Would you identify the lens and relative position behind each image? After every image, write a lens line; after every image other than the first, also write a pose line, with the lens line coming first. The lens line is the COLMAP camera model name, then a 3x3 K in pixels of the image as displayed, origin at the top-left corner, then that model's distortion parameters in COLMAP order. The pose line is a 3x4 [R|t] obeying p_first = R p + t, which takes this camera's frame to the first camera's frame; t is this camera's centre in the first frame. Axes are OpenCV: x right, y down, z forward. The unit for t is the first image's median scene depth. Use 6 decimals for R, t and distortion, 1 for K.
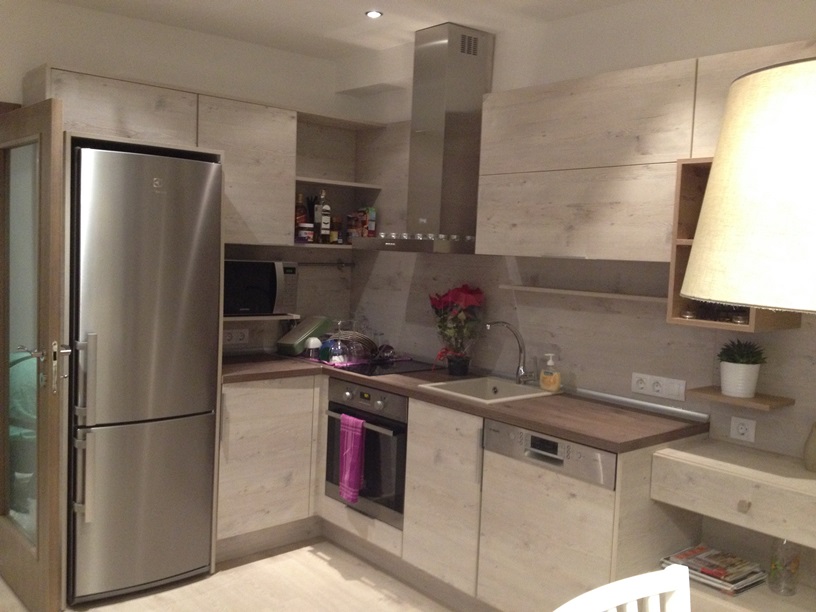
lens RADIAL K [[766.3, 0, 408.0], [0, 766.3, 306.0], [0, 0, 1]] dist [0.173663, -0.365250]
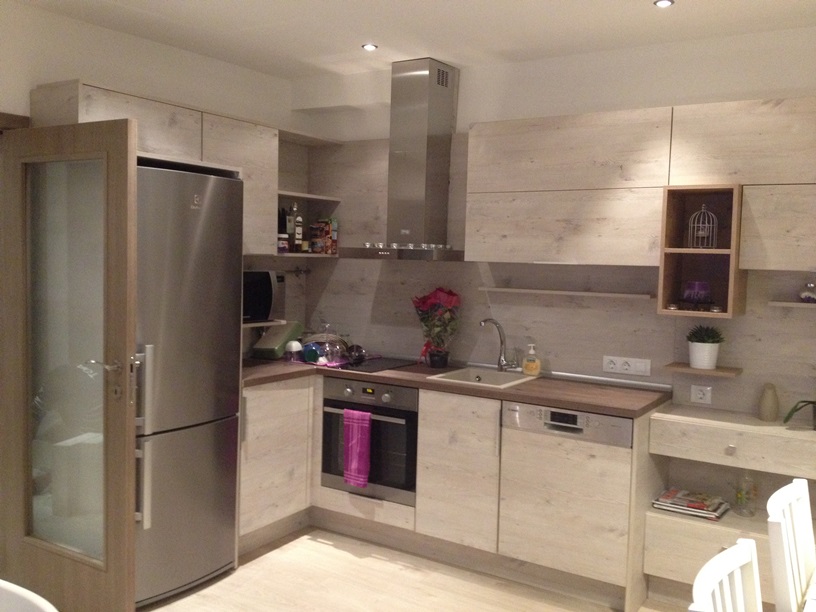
lens RADIAL K [[766.3, 0, 408.0], [0, 766.3, 306.0], [0, 0, 1]] dist [0.173663, -0.365250]
pose [[0.957976, -0.033594, 0.284874, -0.332643], [0.033904, 0.999418, 0.003842, -0.007770], [-0.284837, 0.005978, 0.958557, -0.081089]]
